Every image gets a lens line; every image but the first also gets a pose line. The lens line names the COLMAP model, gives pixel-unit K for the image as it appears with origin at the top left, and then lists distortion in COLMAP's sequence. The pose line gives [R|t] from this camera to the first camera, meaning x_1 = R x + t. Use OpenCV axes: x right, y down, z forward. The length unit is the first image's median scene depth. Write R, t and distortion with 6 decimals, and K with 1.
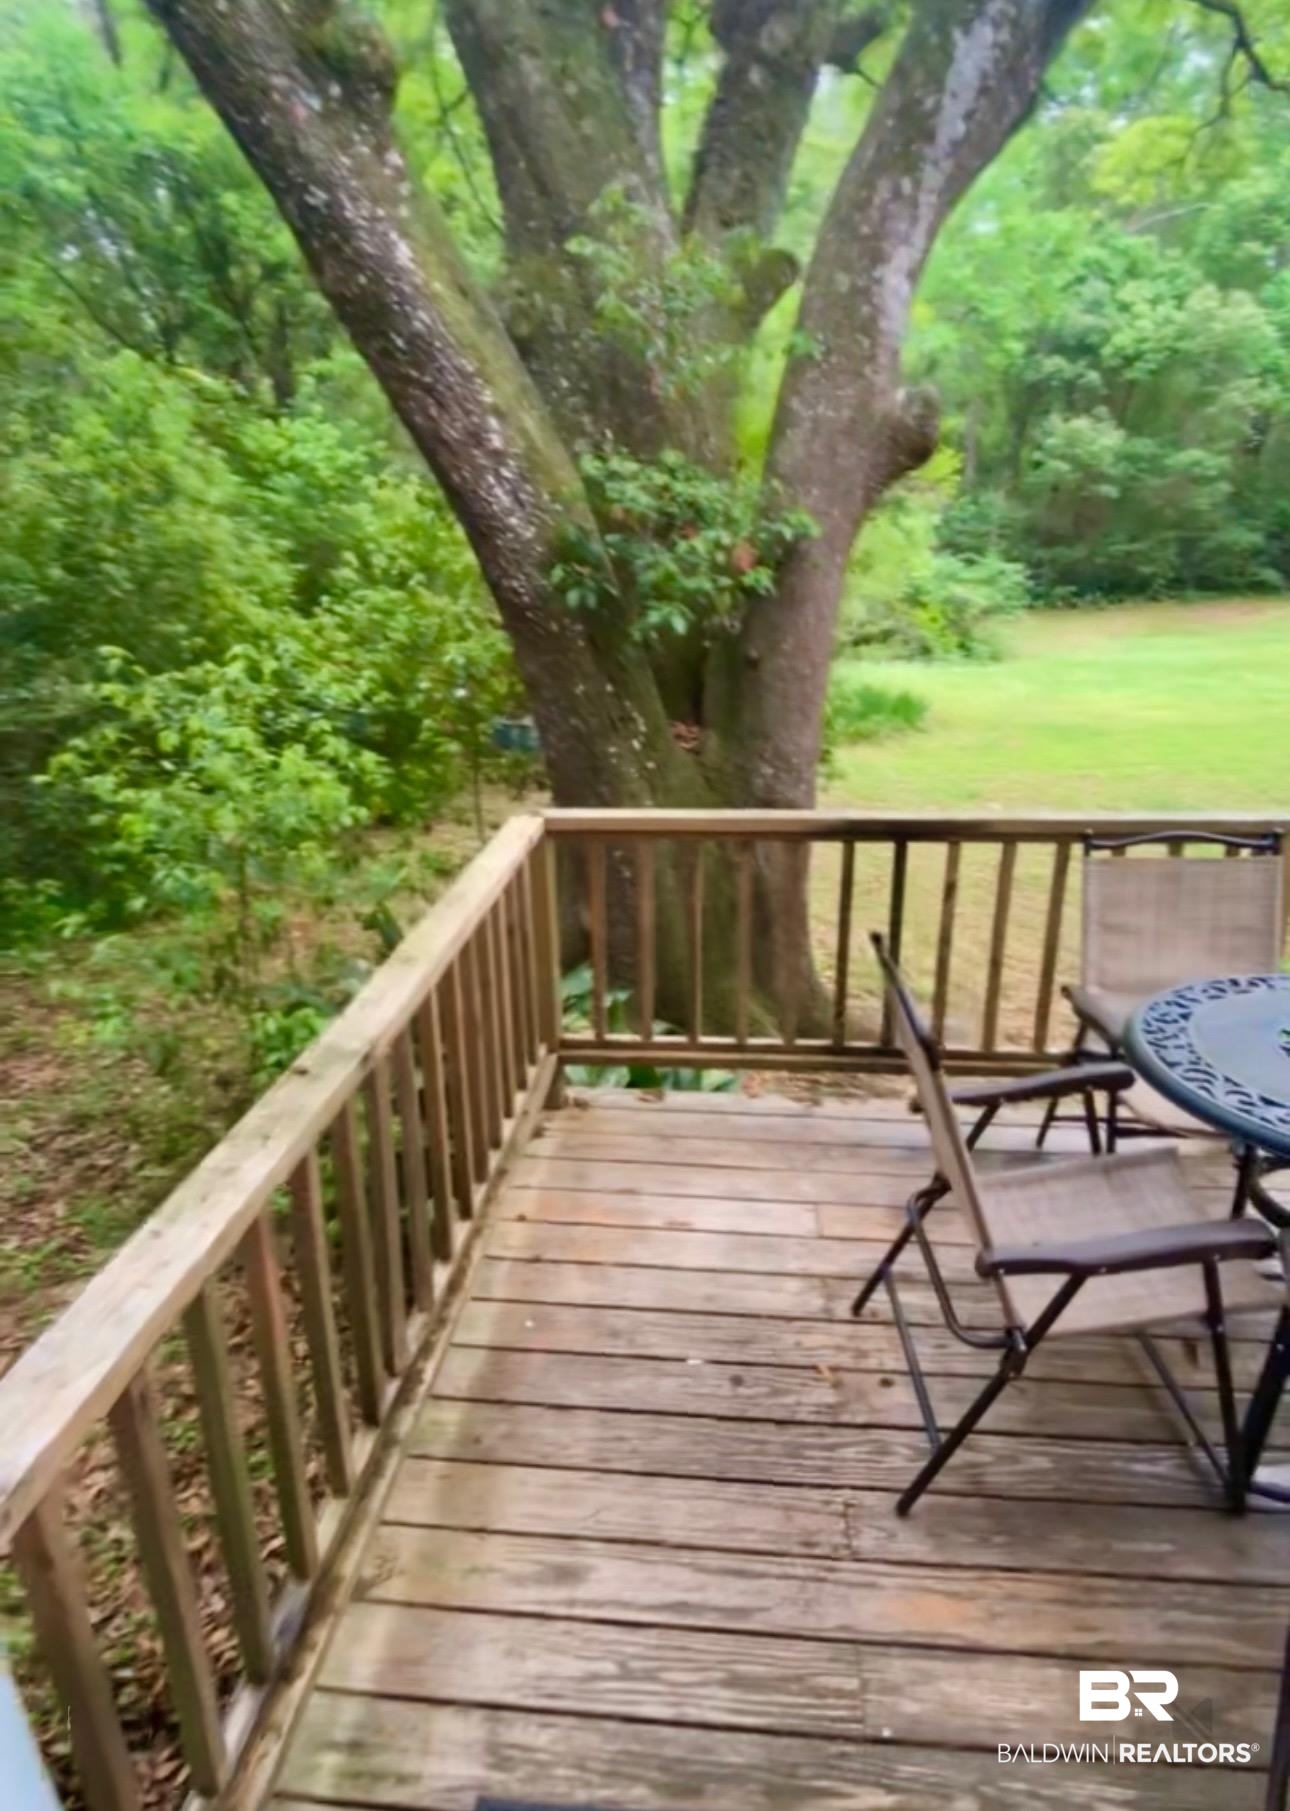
lens RADIAL K [[1069.2, 0, 630.2], [0, 1069.2, 975.3], [0, 0, 1]] dist [0.056208, -0.059694]
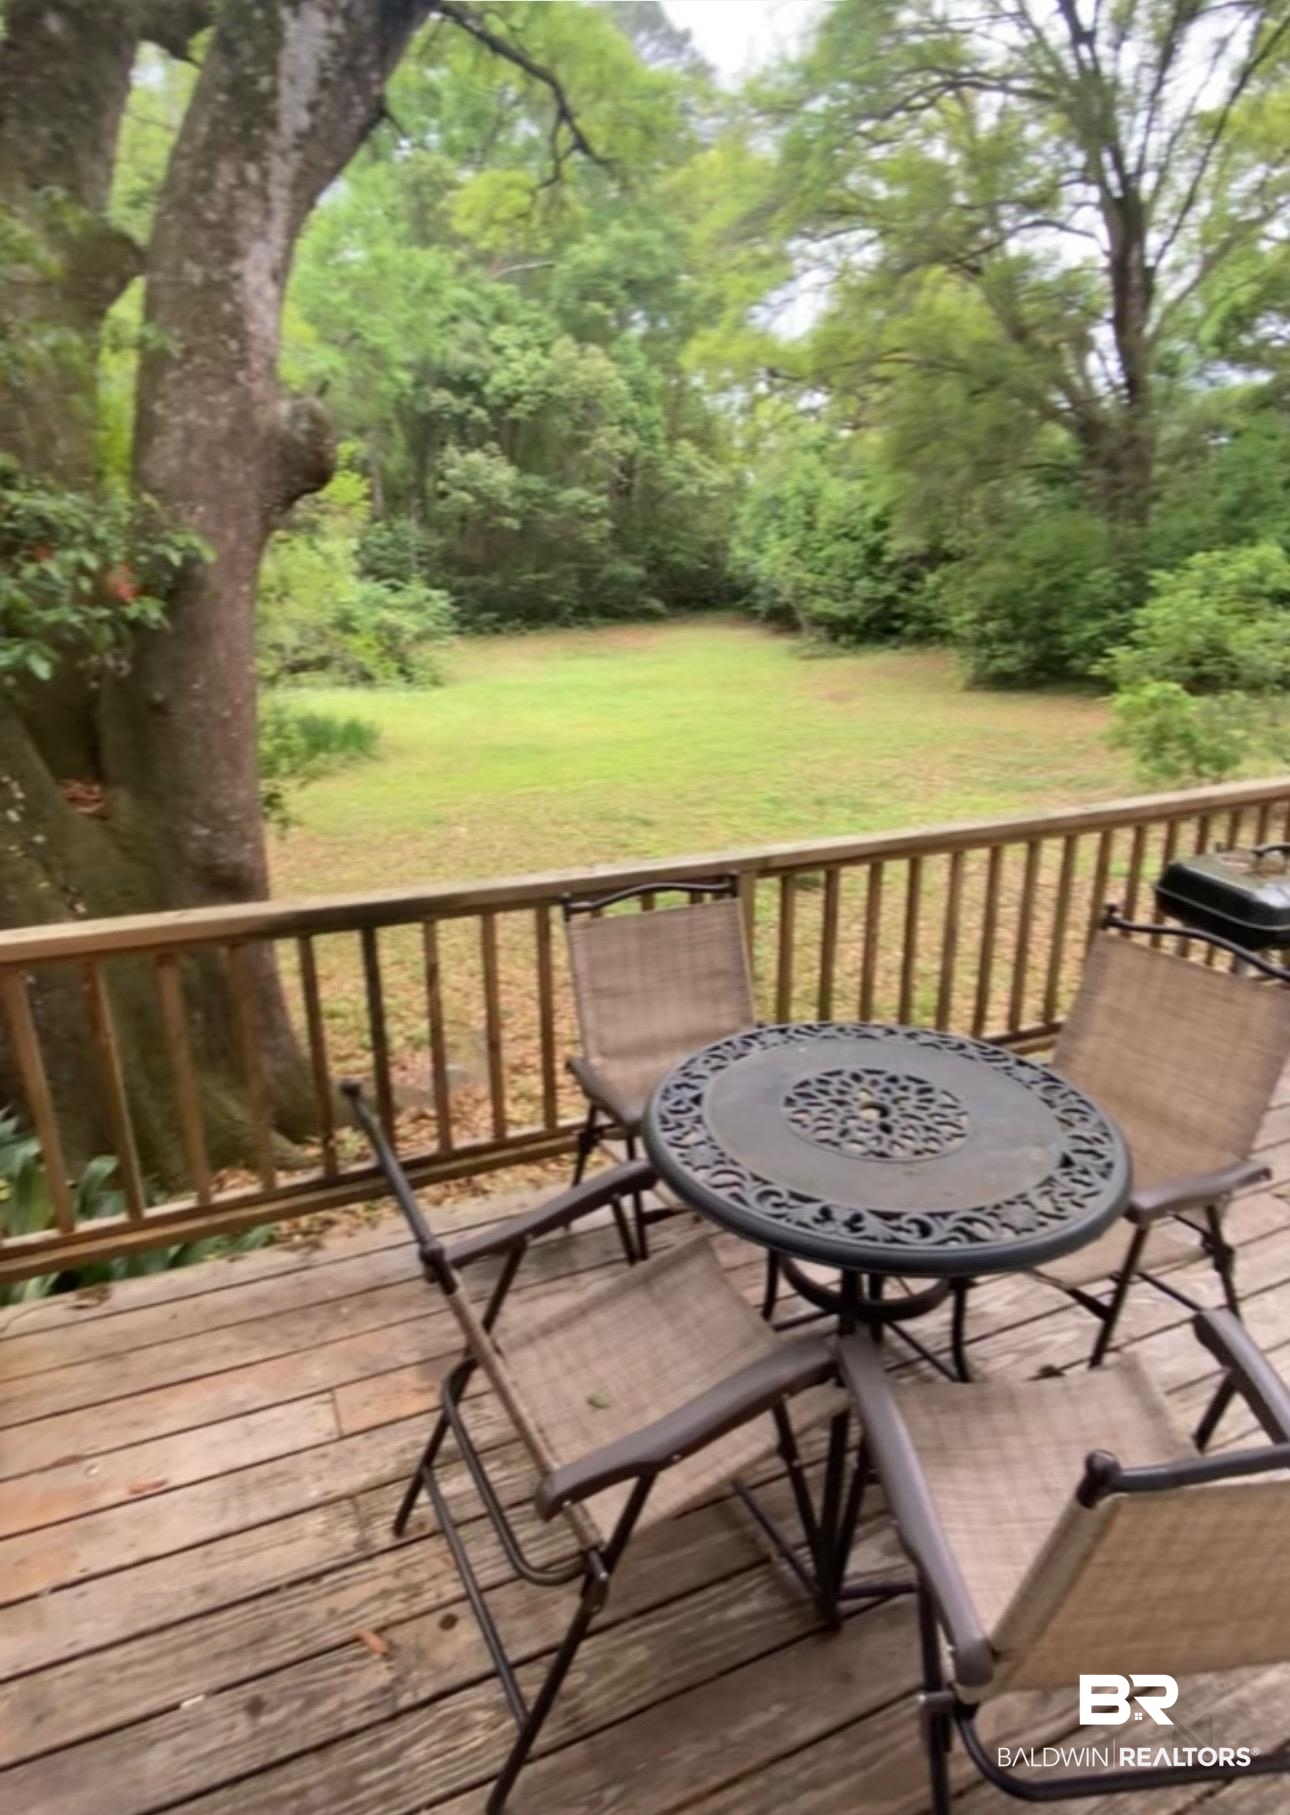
lens RADIAL K [[1071.6, 0, 630.2], [0, 1071.6, 977.5], [0, 0, 1]] dist [0.056208, -0.059694]
pose [[0.883866, -0.149350, 0.443255, 0.033937], [0.156828, 0.987424, 0.019981, -0.043322], [-0.440665, 0.051854, 0.896173, 0.092830]]
